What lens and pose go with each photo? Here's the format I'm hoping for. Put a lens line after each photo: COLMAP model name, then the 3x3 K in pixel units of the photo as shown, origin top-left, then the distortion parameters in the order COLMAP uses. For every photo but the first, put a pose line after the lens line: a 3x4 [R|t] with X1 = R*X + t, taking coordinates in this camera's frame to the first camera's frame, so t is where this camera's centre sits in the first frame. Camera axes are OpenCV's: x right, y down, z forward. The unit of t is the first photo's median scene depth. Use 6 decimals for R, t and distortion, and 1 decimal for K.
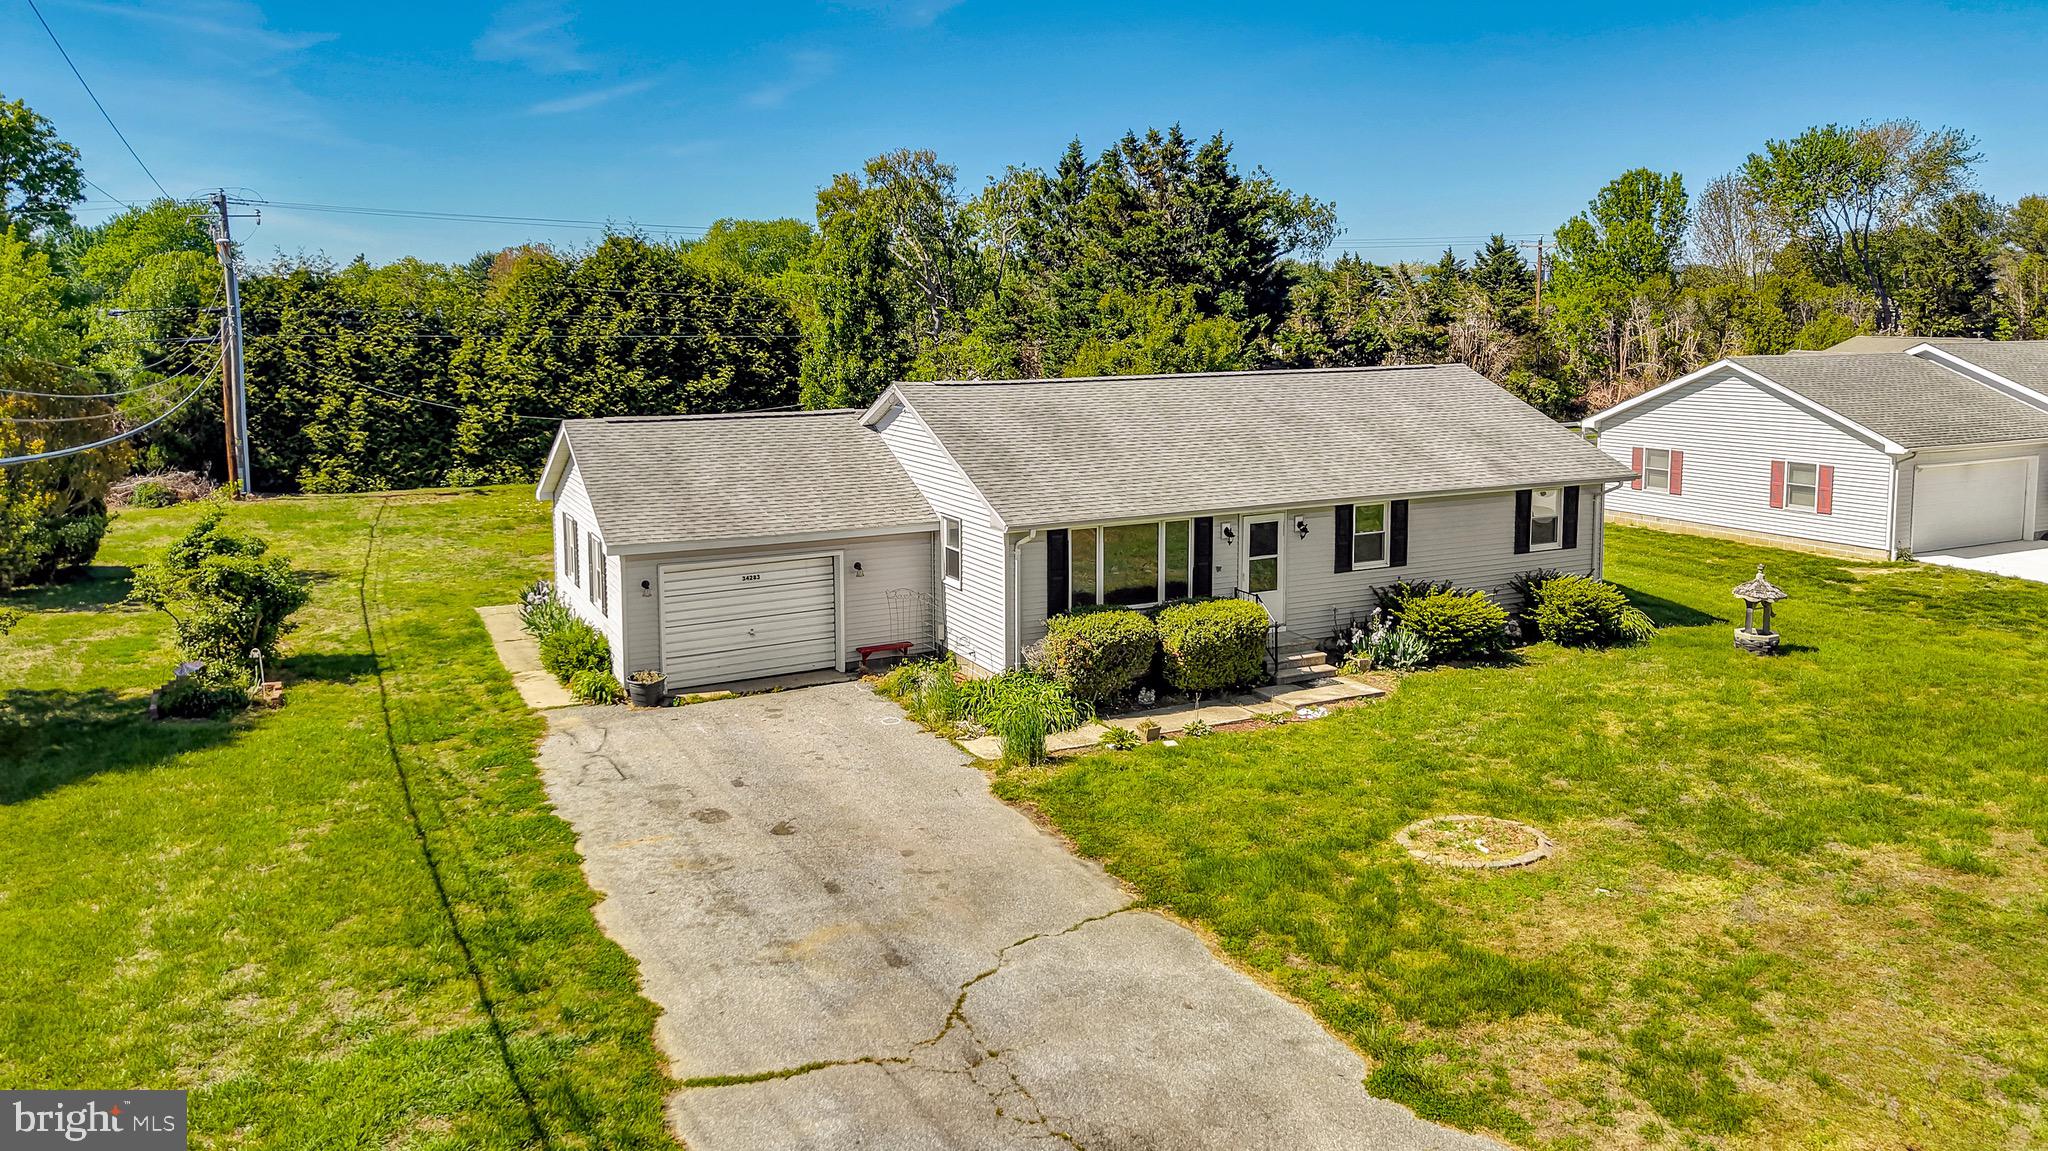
lens RADIAL K [[1367.7, 0, 994.2], [0, 1367.7, 602.3], [0, 0, 1]] dist [0.045561, -0.053312]
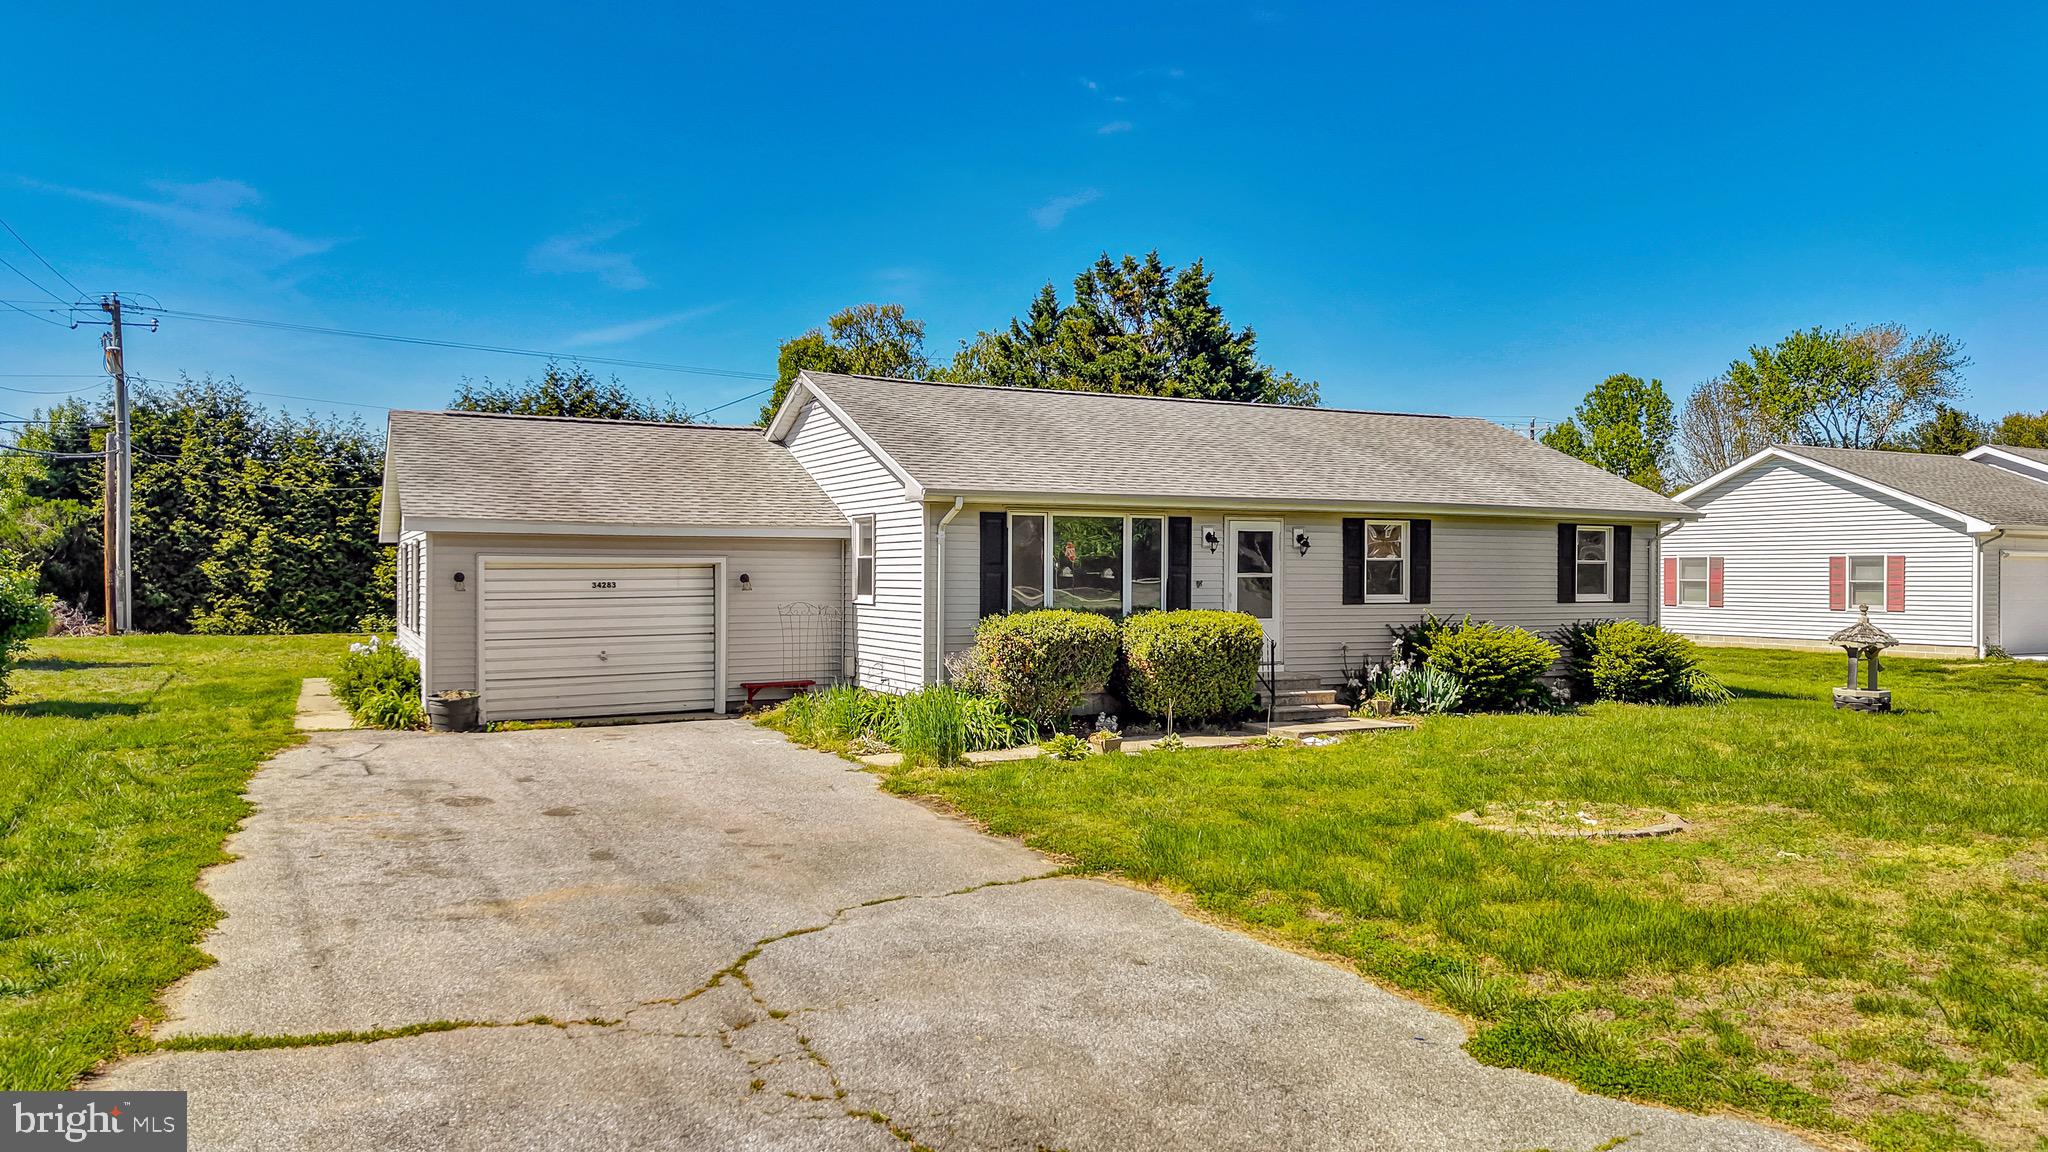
lens RADIAL K [[1367.7, 0, 1003.9], [0, 1367.7, 674.7], [0, 0, 1]] dist [0.045561, -0.053312]
pose [[0.999805, 0.011976, 0.015681, 0.036427], [-0.009854, 0.991599, -0.128974, 0.122903], [-0.017094, 0.128795, 0.991524, 0.205462]]
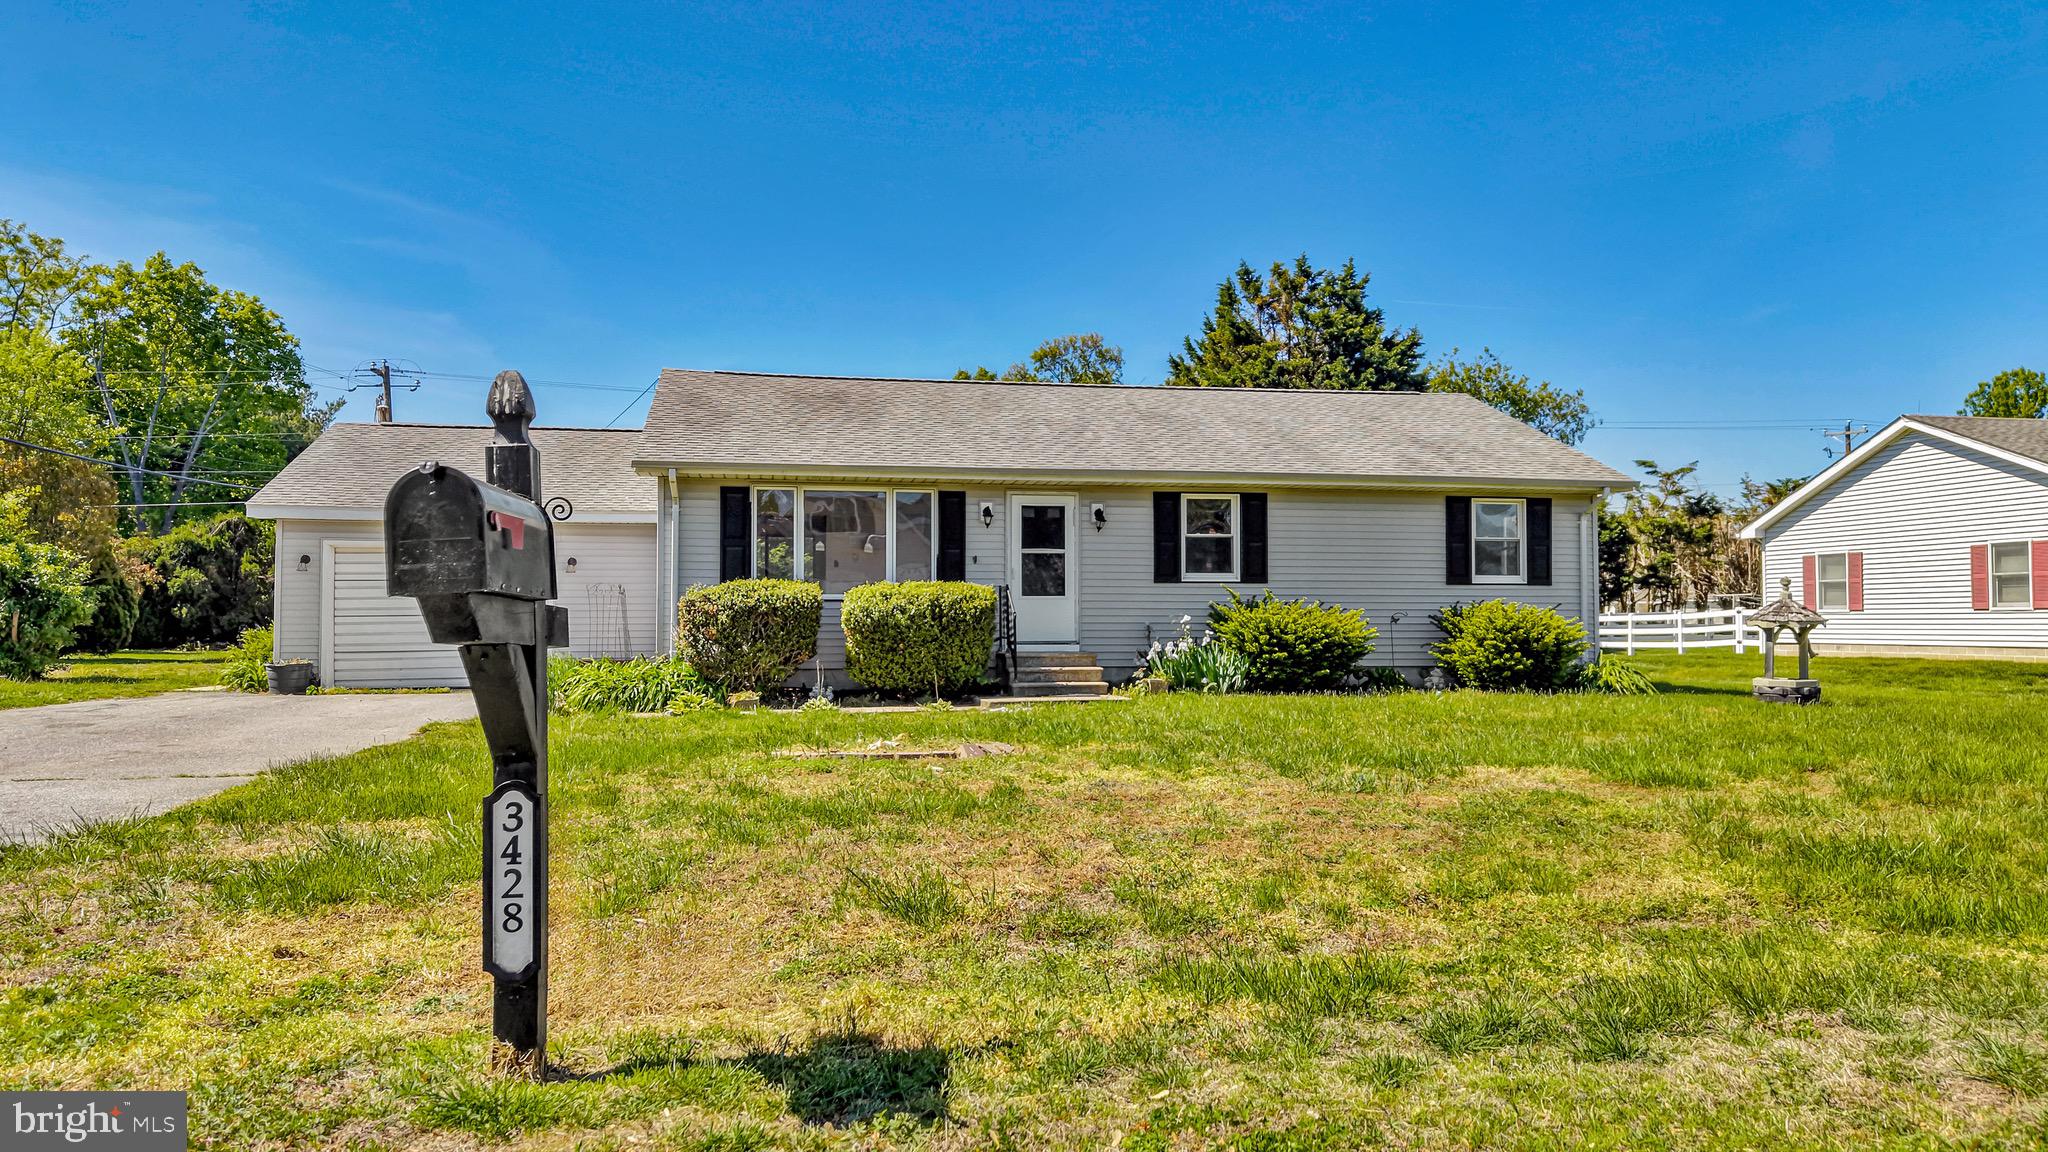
lens RADIAL K [[1367.7, 0, 1002.7], [0, 1367.7, 698.0], [0, 0, 1]] dist [0.045561, -0.053312]
pose [[0.965206, 0.023729, -0.260412, 0.359257], [-0.061555, 0.988506, -0.138081, 0.149454], [0.254142, 0.149307, 0.955573, 0.254003]]
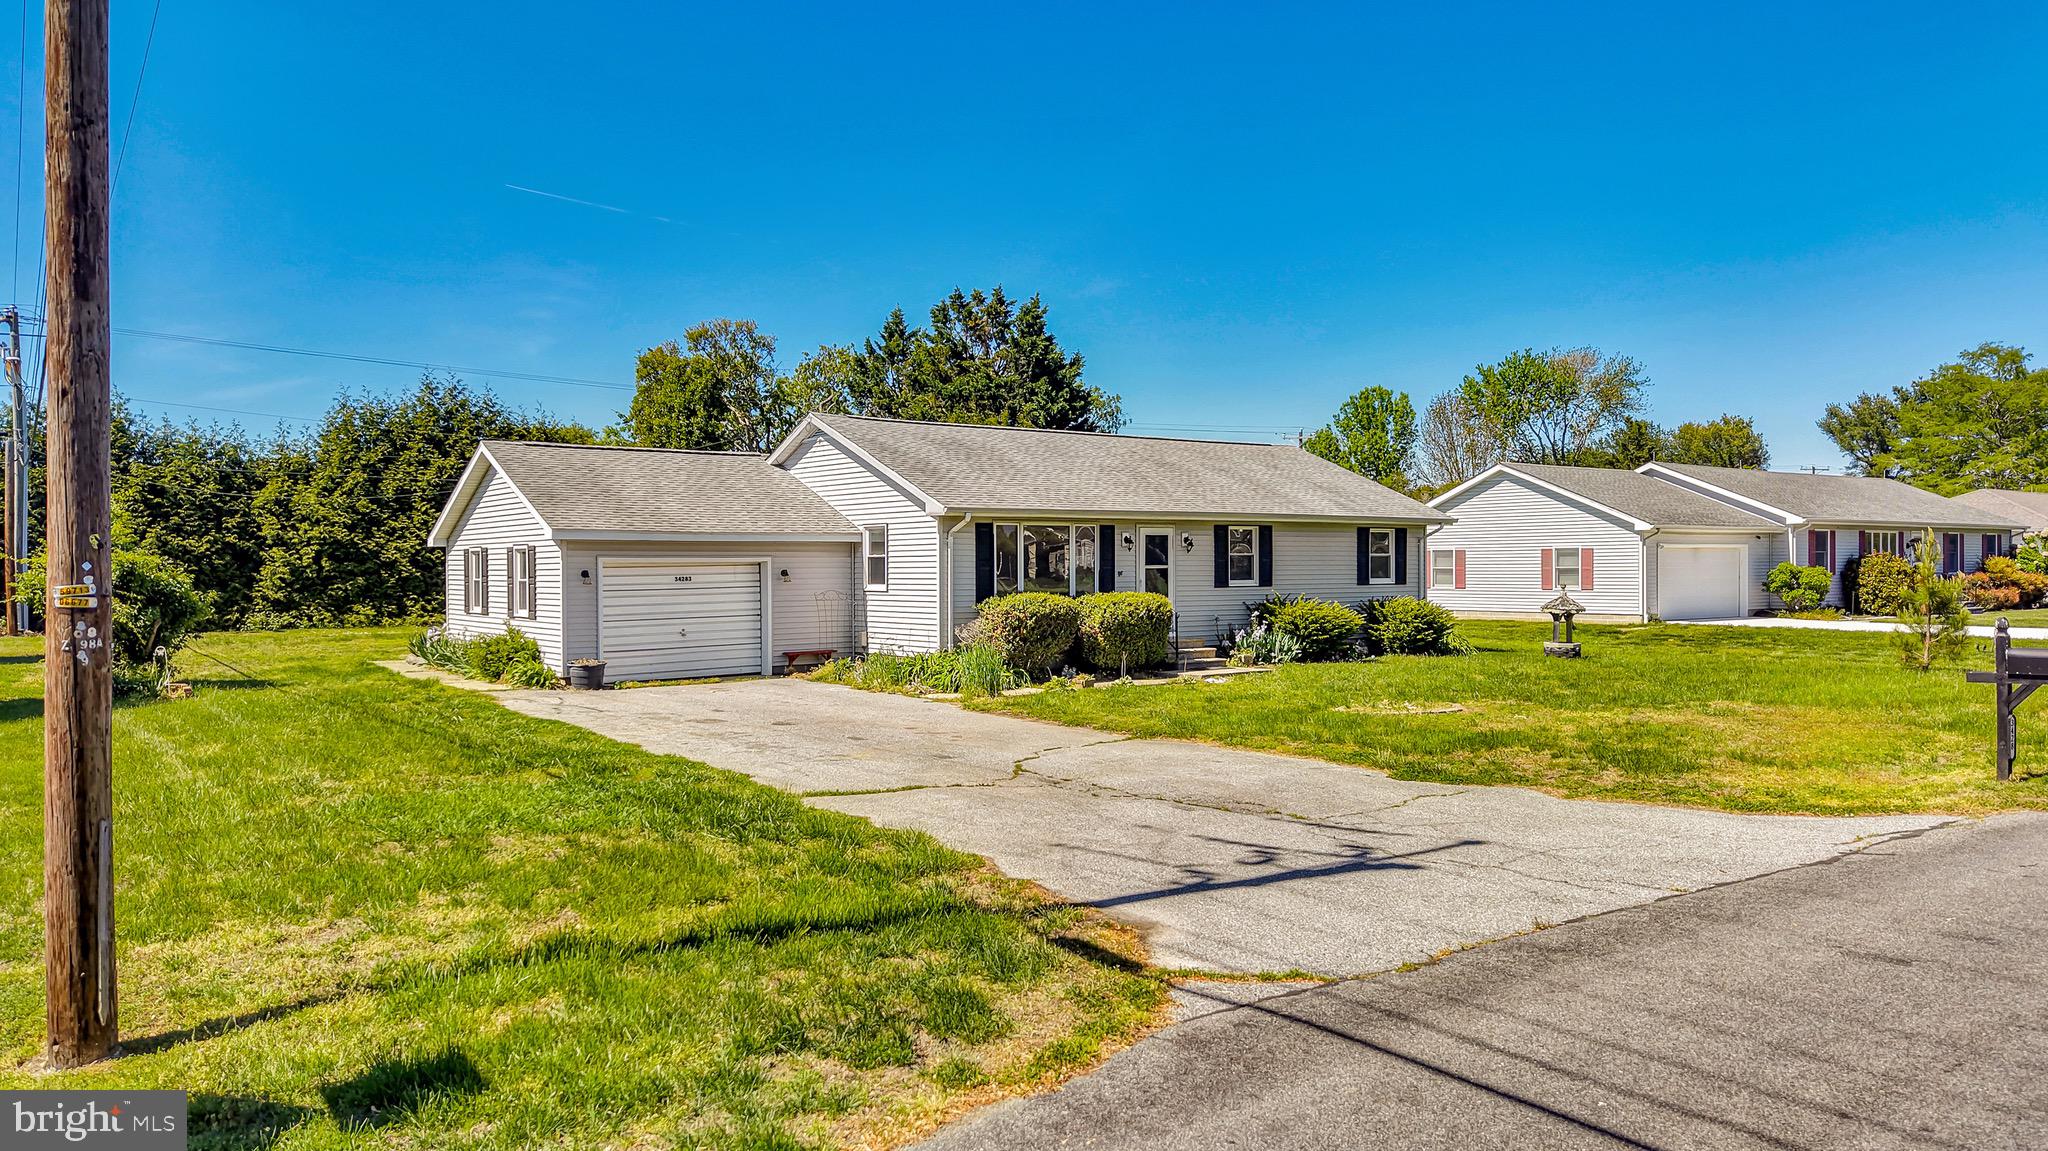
lens RADIAL K [[1367.7, 0, 1004.9], [0, 1367.7, 685.3], [0, 0, 1]] dist [0.045561, -0.053312]
pose [[0.983769, -0.011847, 0.179047, -0.115885], [0.032885, 0.992822, -0.114992, 0.175263], [-0.176399, 0.119013, 0.977097, -0.042071]]
